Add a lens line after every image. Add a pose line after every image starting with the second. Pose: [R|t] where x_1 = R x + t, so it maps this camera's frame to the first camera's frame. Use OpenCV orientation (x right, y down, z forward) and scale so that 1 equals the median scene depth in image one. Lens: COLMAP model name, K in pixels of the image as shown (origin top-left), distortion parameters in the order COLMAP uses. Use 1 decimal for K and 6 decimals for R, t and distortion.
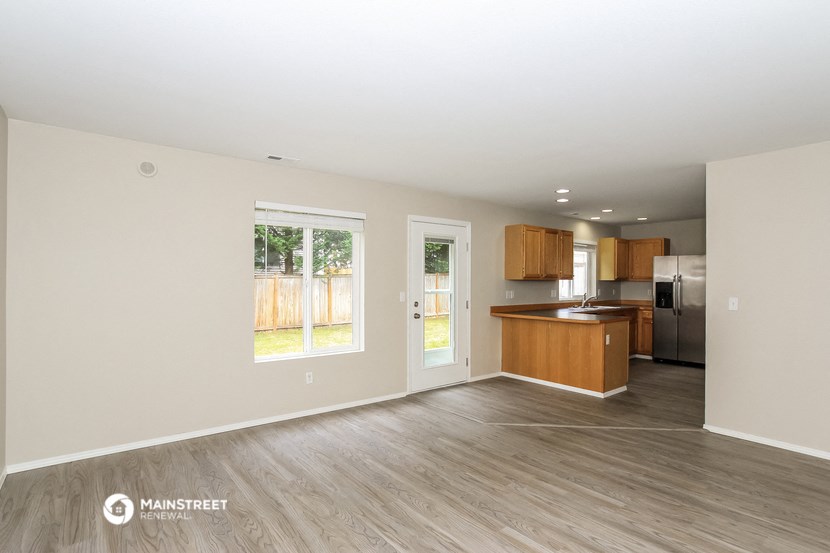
lens RADIAL K [[412.5, 0, 415.5], [0, 412.5, 280.3], [0, 0, 1]] dist [-0.001759, -0.000474]
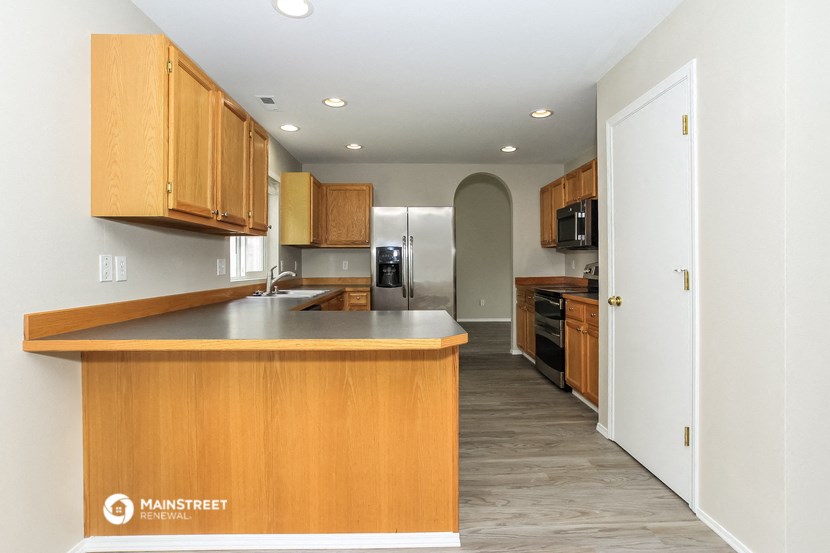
lens RADIAL K [[412.5, 0, 418.2], [0, 412.5, 270.7], [0, 0, 1]] dist [-0.001759, -0.000474]
pose [[0.598871, -0.019787, 0.800601, 0.107103], [0.000836, 0.999710, 0.024083, 0.024450], [-0.800845, -0.013753, 0.598713, 0.561293]]
